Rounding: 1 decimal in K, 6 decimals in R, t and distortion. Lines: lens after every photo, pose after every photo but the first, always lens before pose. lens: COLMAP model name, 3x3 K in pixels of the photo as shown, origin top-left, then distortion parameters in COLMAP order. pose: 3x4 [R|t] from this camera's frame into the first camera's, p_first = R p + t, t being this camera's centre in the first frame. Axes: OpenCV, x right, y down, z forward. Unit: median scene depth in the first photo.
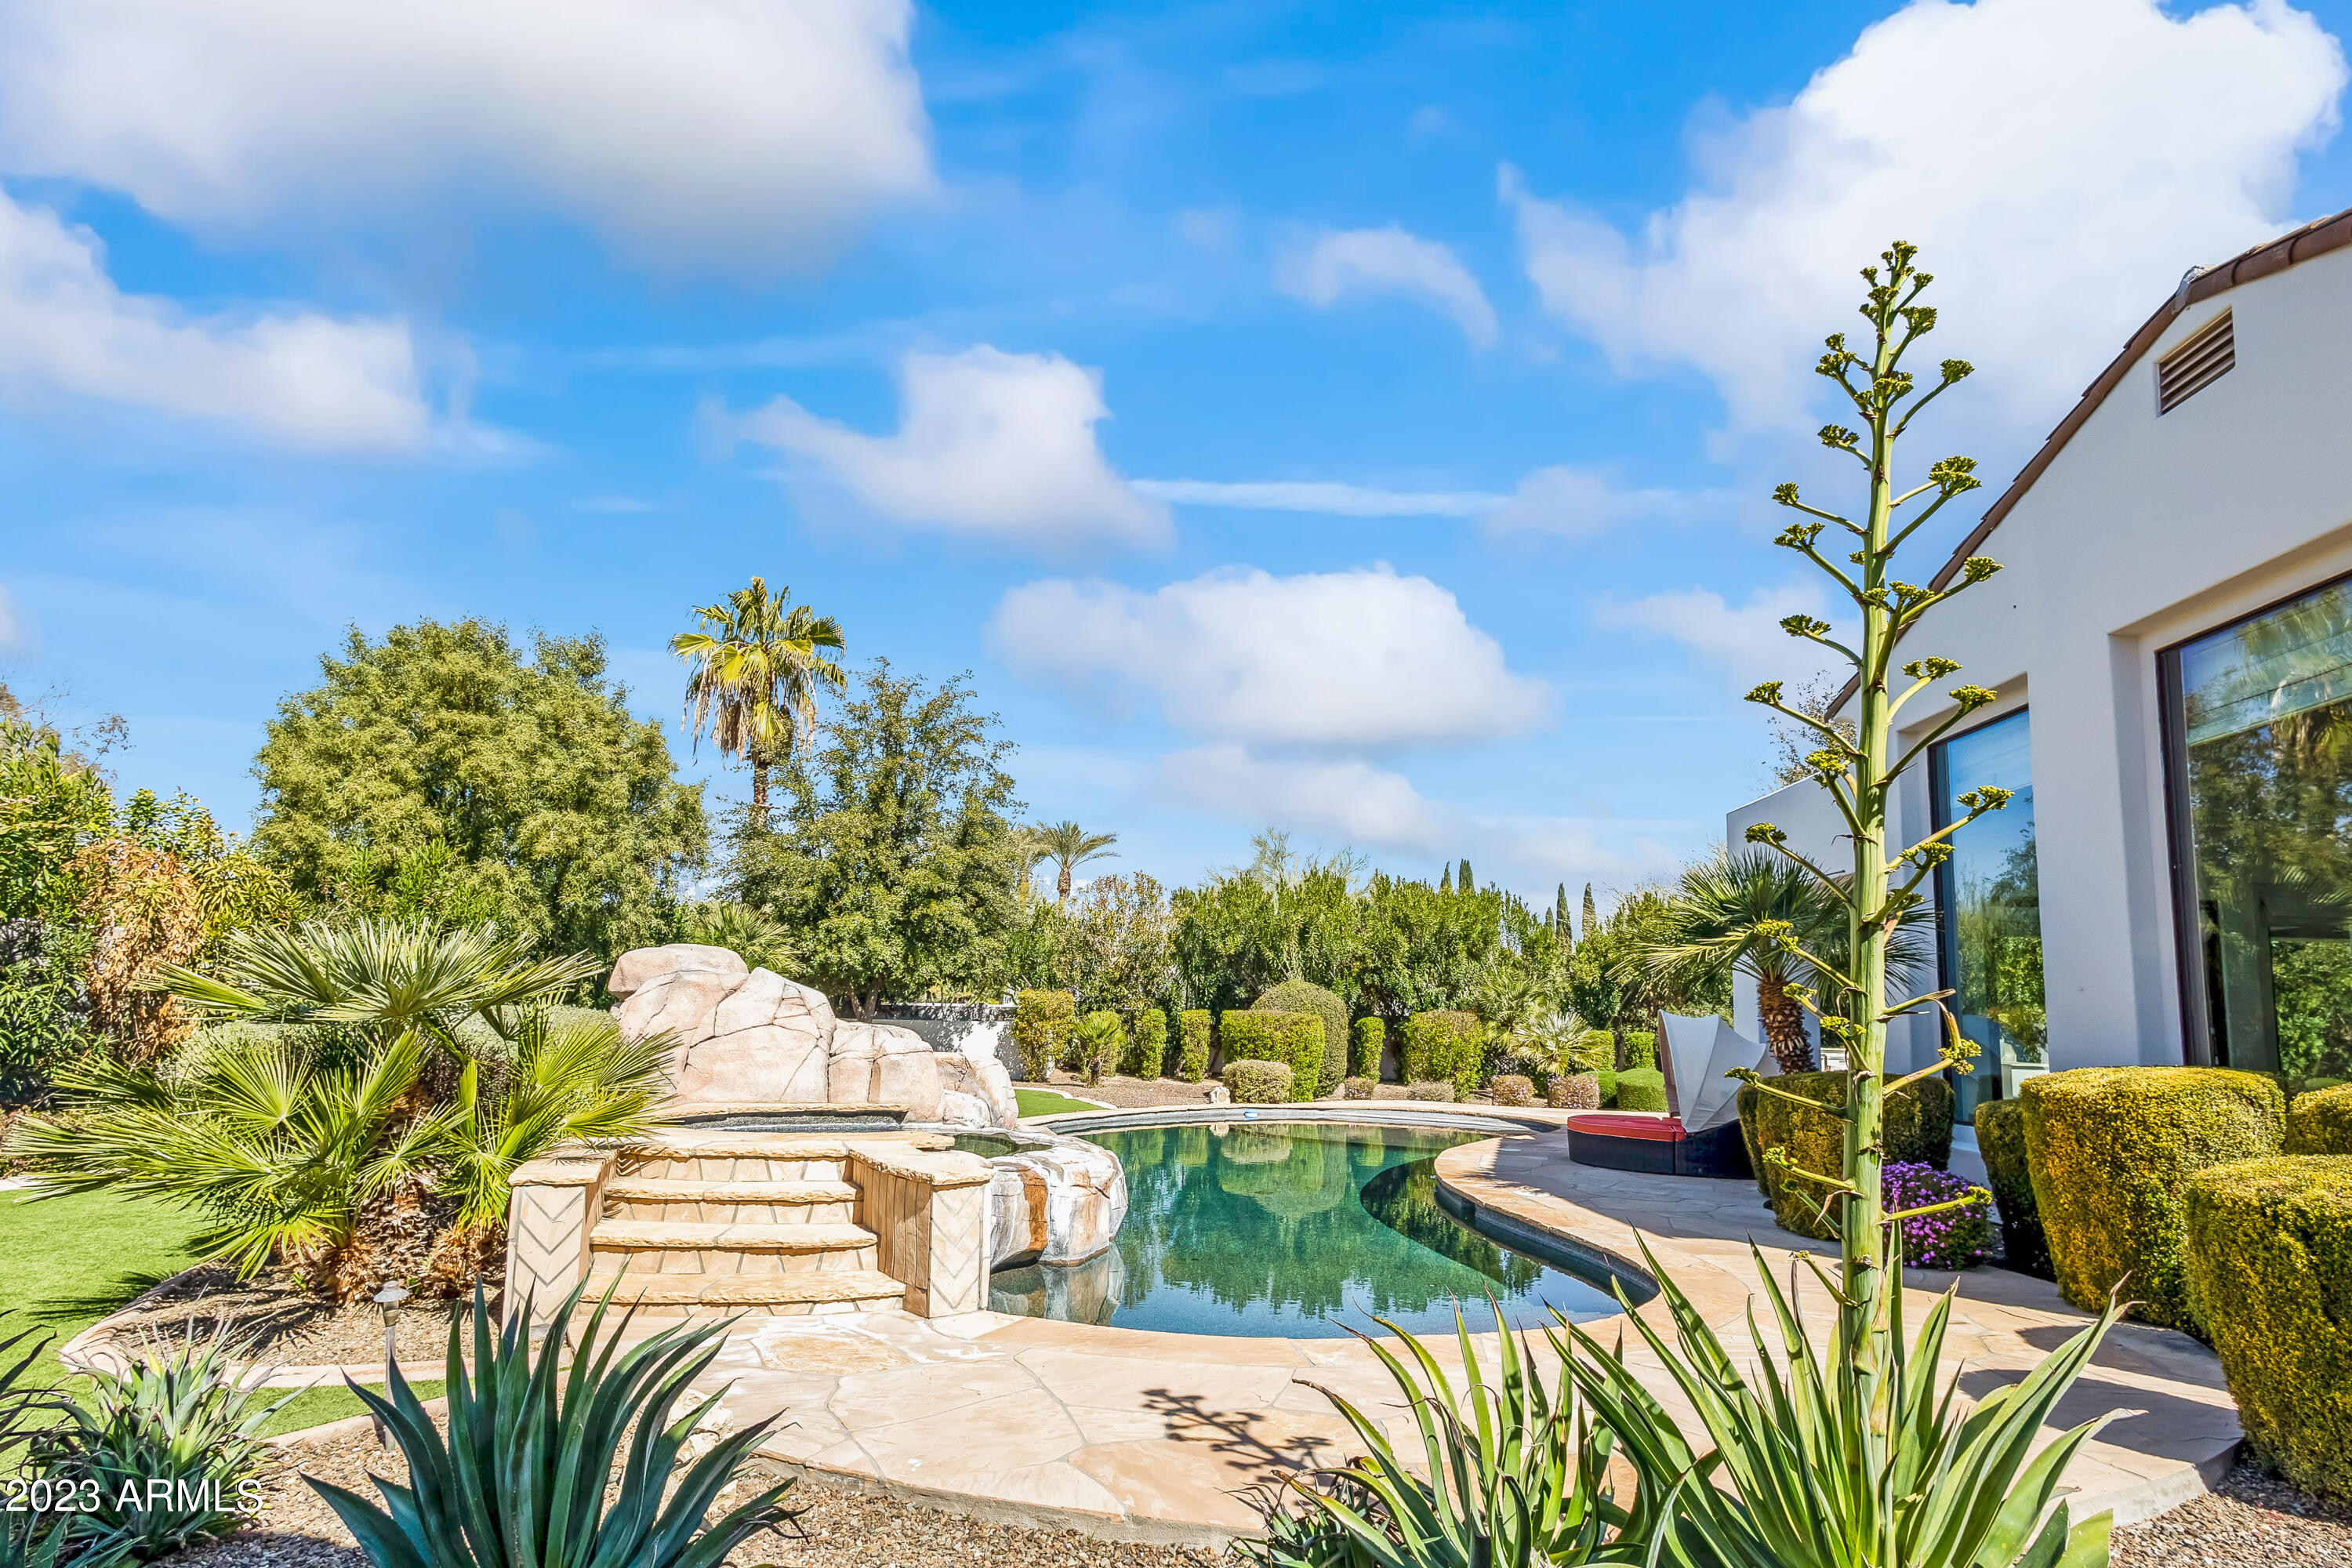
lens RADIAL K [[1244.1, 0, 1185.9], [0, 1244.1, 884.1], [0, 0, 1]] dist [-0.006184, -0.001982]
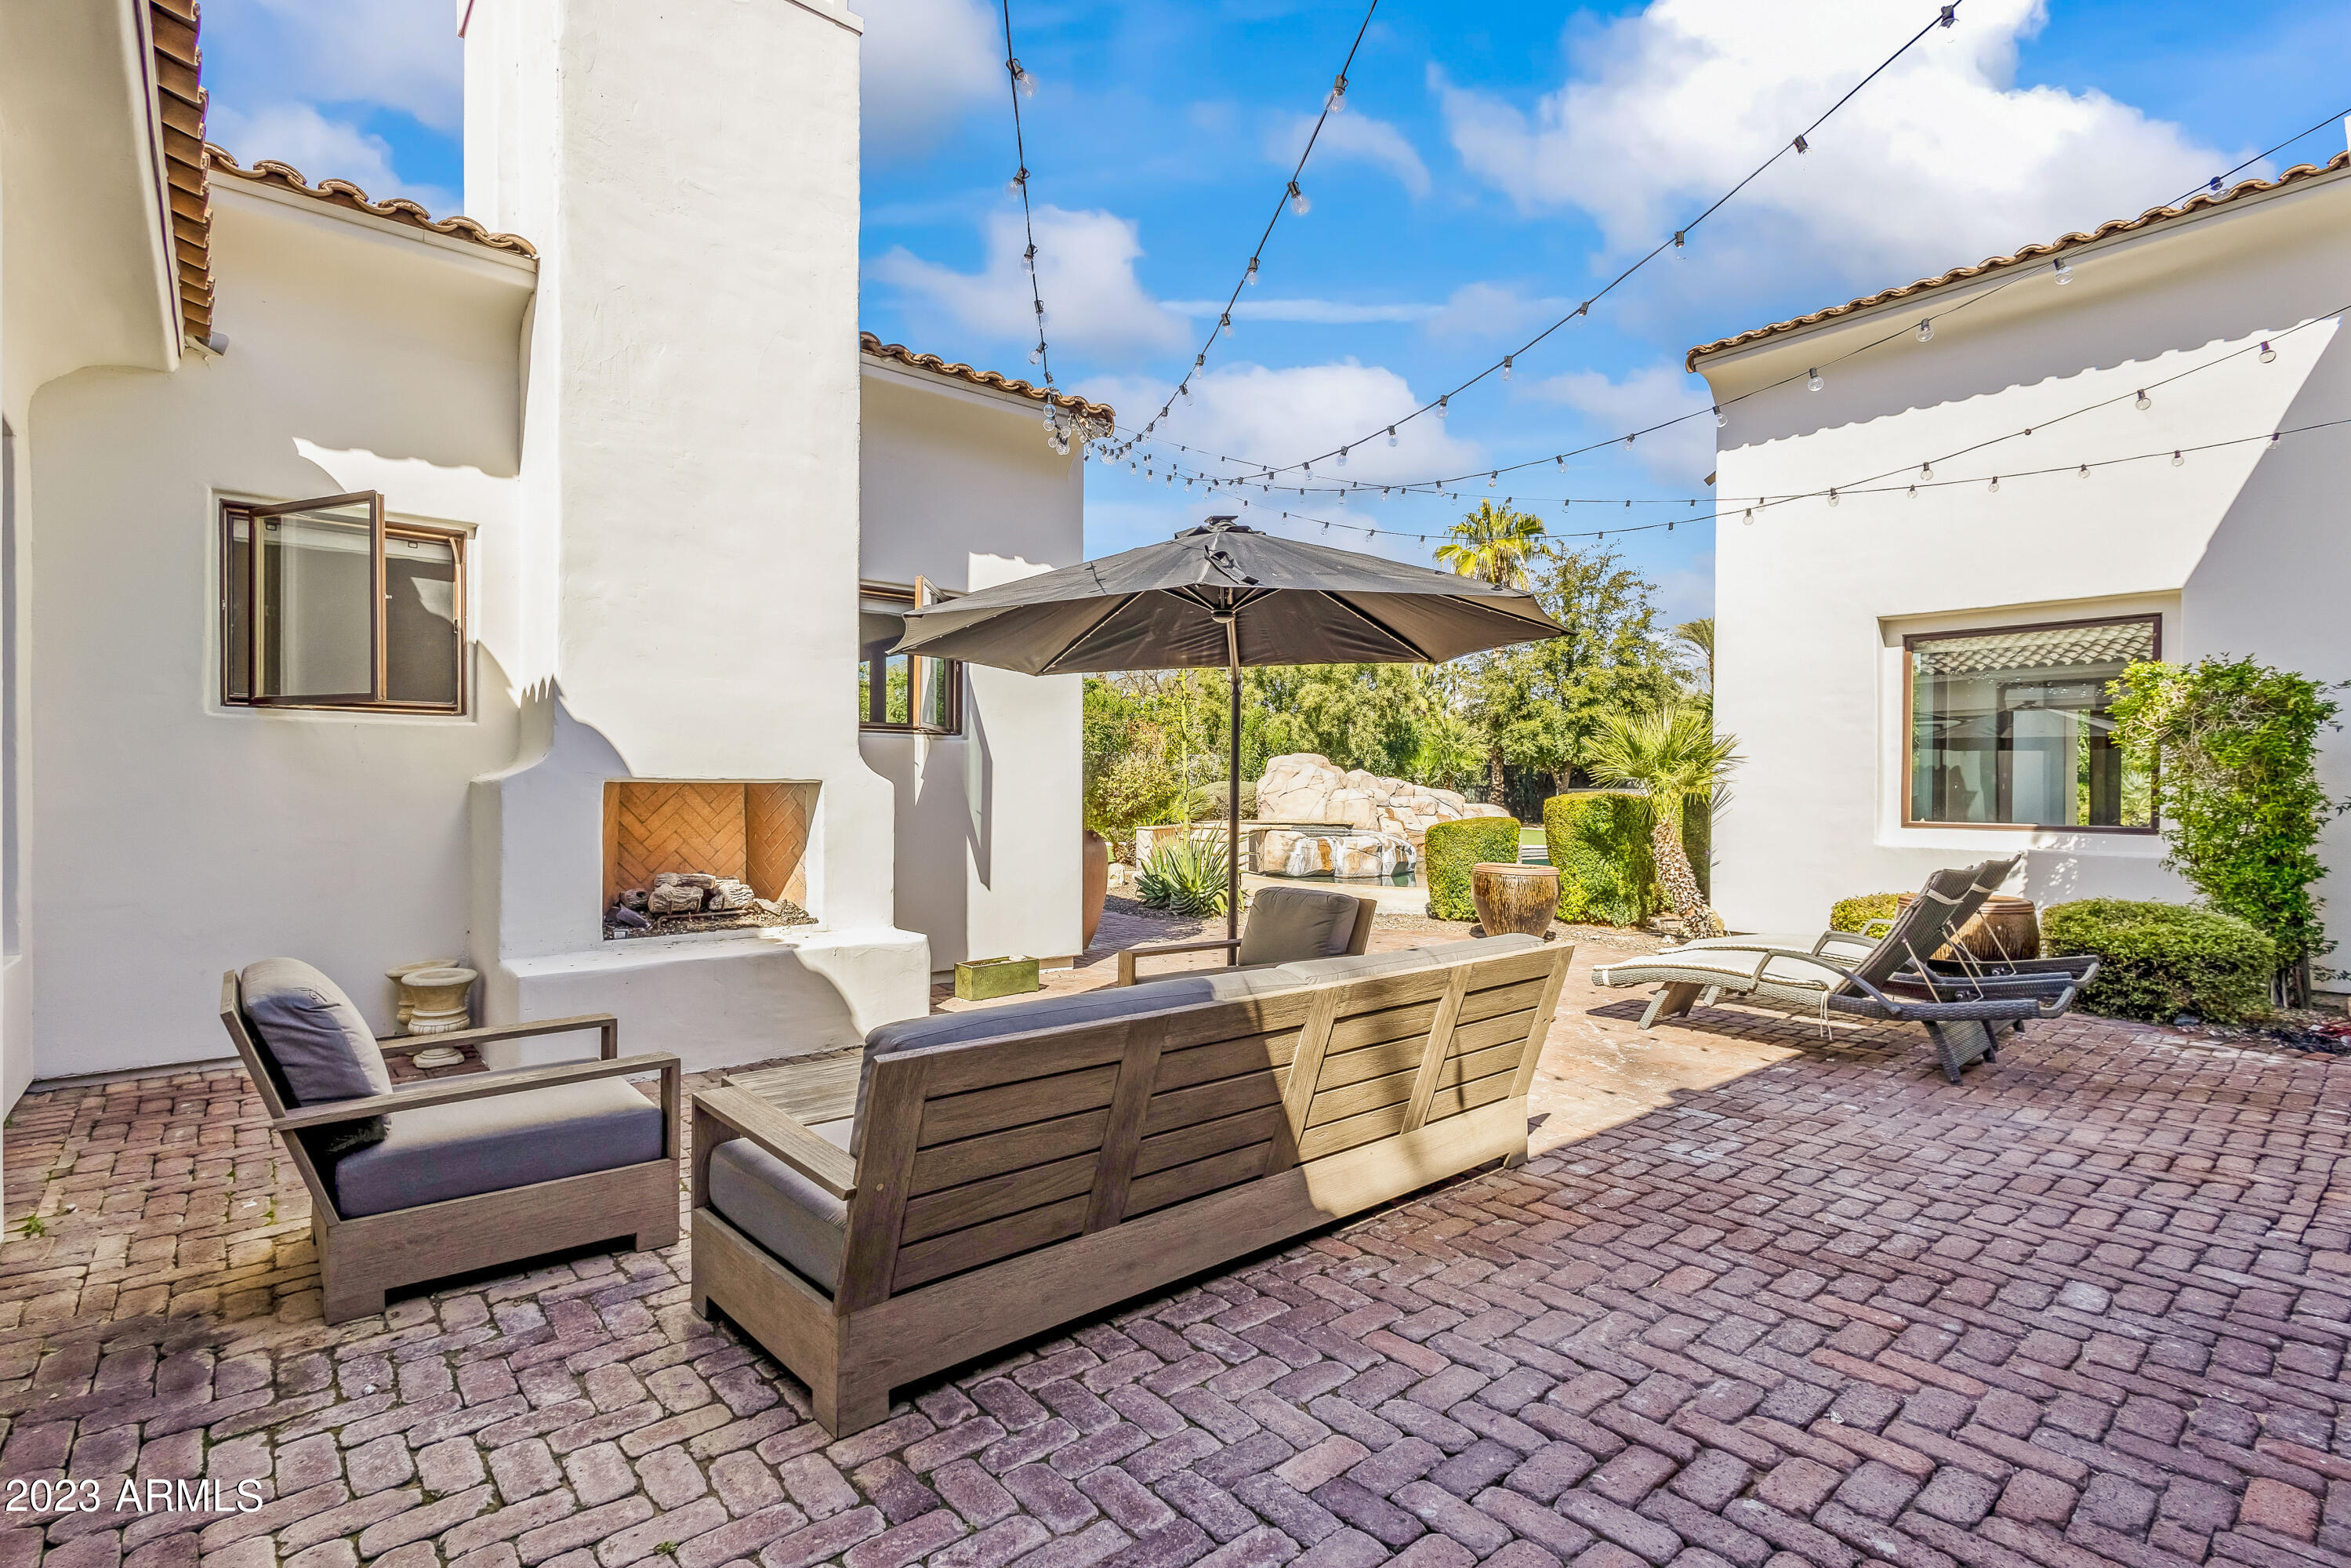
lens RADIAL K [[1092.1, 0, 1191.5], [0, 1092.1, 807.1], [0, 0, 1]] dist [0.010496, -0.000737]
pose [[0.685769, -0.005910, -0.727795, 0.401536], [0.090998, 0.992817, 0.077681, -0.011231], [0.722108, -0.119499, 0.681381, -0.219901]]
